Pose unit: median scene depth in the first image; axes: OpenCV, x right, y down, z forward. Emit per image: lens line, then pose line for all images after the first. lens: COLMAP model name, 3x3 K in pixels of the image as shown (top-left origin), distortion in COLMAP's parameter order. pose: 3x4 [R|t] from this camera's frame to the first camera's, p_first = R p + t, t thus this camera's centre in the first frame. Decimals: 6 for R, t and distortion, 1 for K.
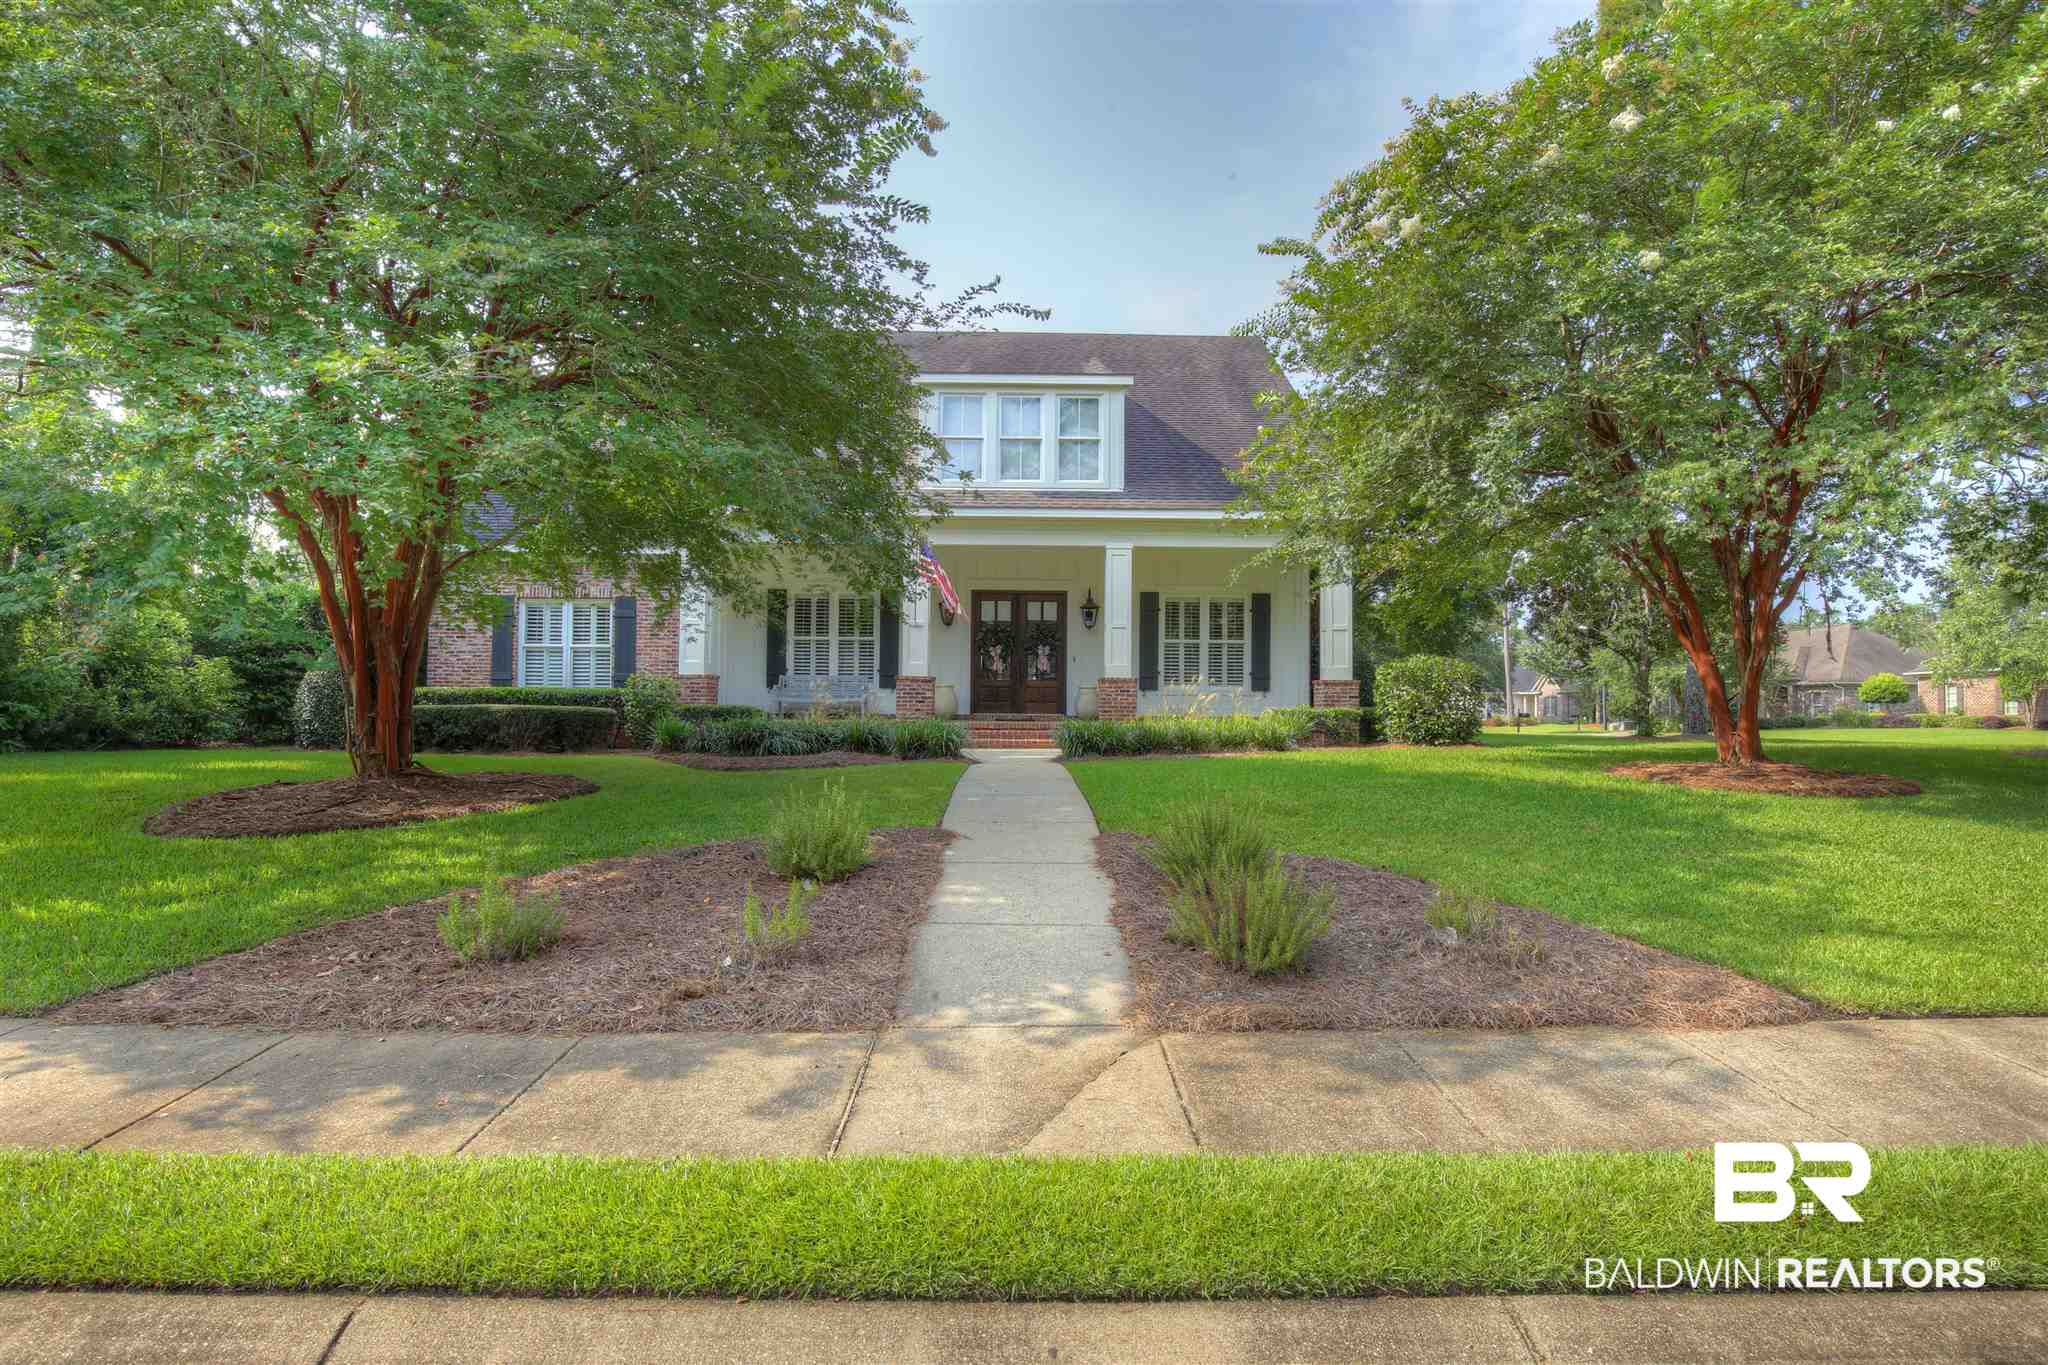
lens RADIAL K [[1008.5, 0, 1023.4], [0, 1008.5, 686.8], [0, 0, 1]] dist [-0.015436, -0.000152]
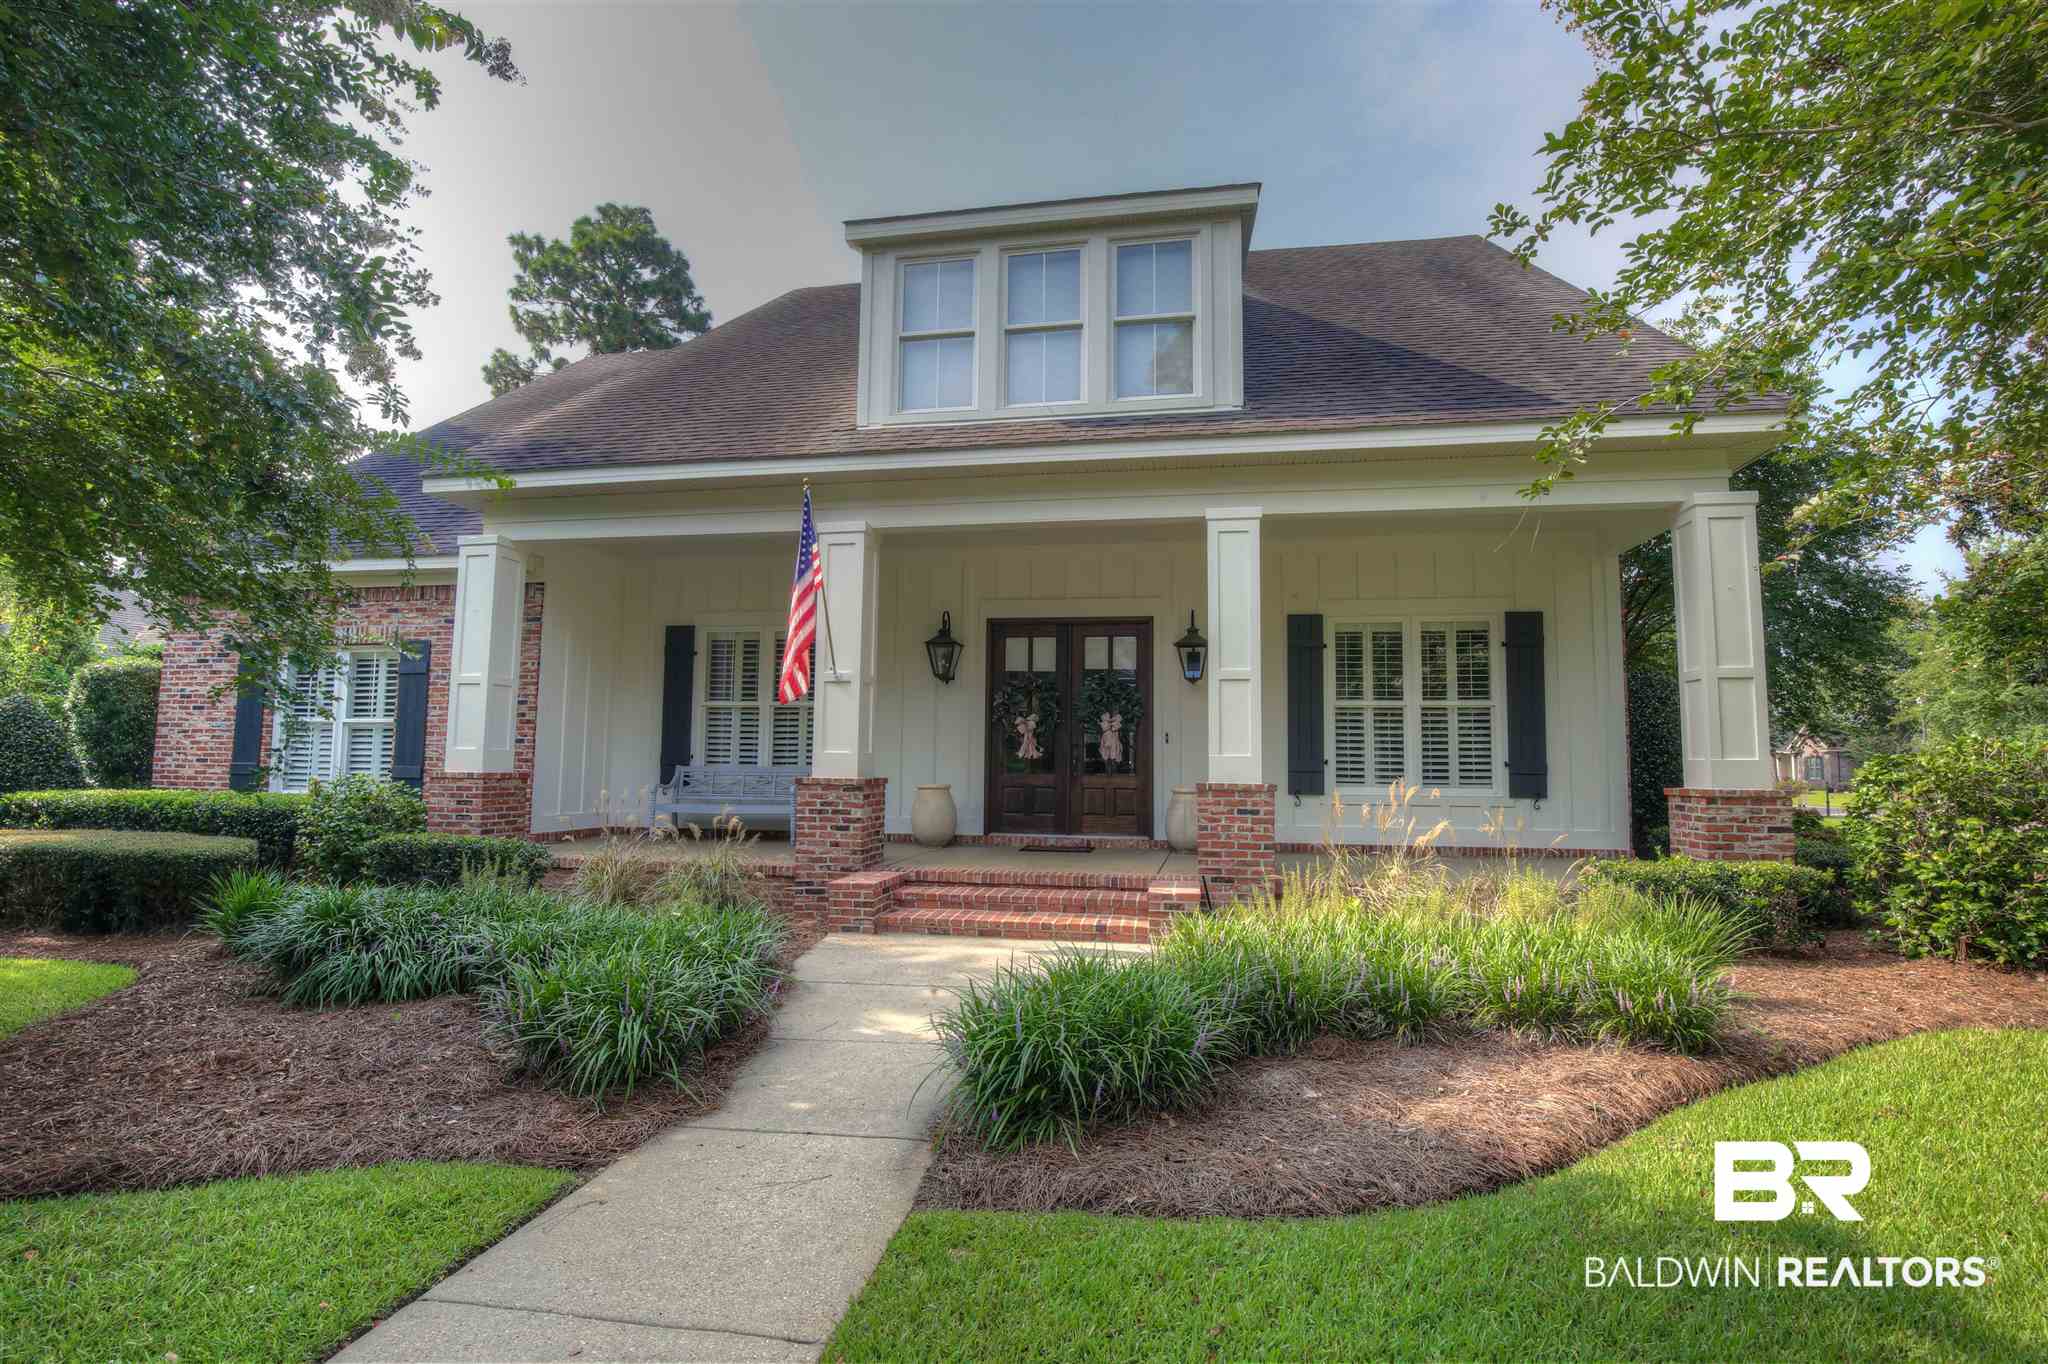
lens RADIAL K [[945.4, 0, 1025.5], [0, 945.4, 686.5], [0, 0, 1]] dist [-0.031334, 0.004578]
pose [[0.982333, -0.012662, -0.186711, 0.075326], [0.002048, 0.998376, -0.056932, -0.027644], [0.187128, 0.055543, 0.980764, 0.499941]]
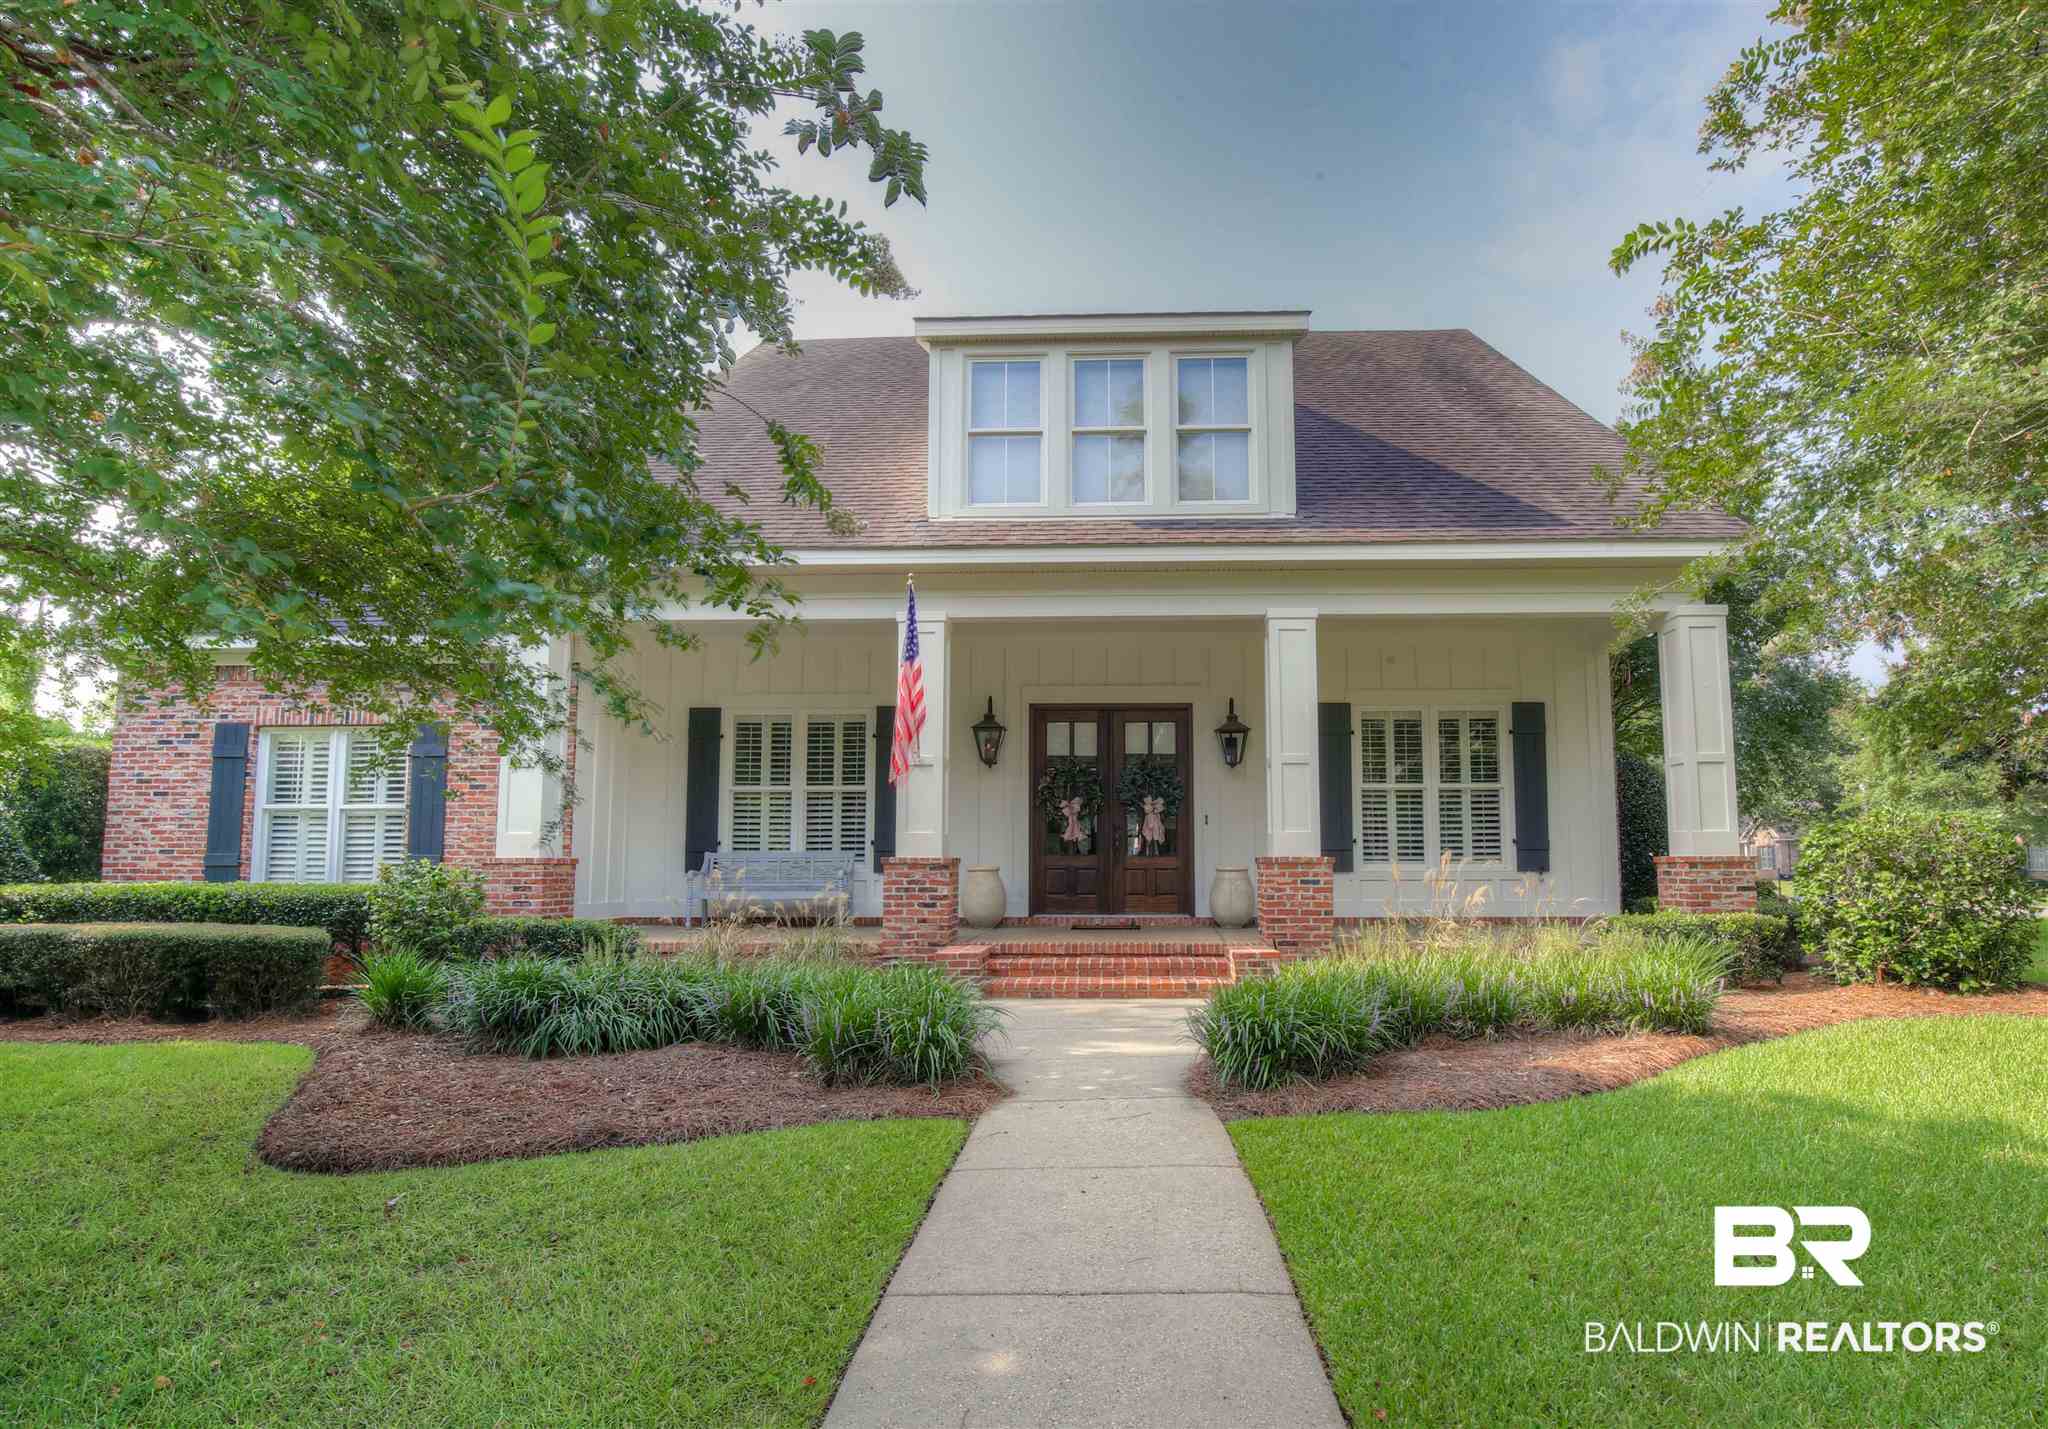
lens RADIAL K [[1110.2, 0, 1072.2], [0, 1110.2, 766.9], [0, 0, 1]] dist [-0.027024, -0.000771]
pose [[0.998891, -0.013084, -0.045219, 0.002435], [0.010248, 0.997999, -0.062392, -0.019657], [0.045945, 0.061860, 0.997027, 0.377462]]
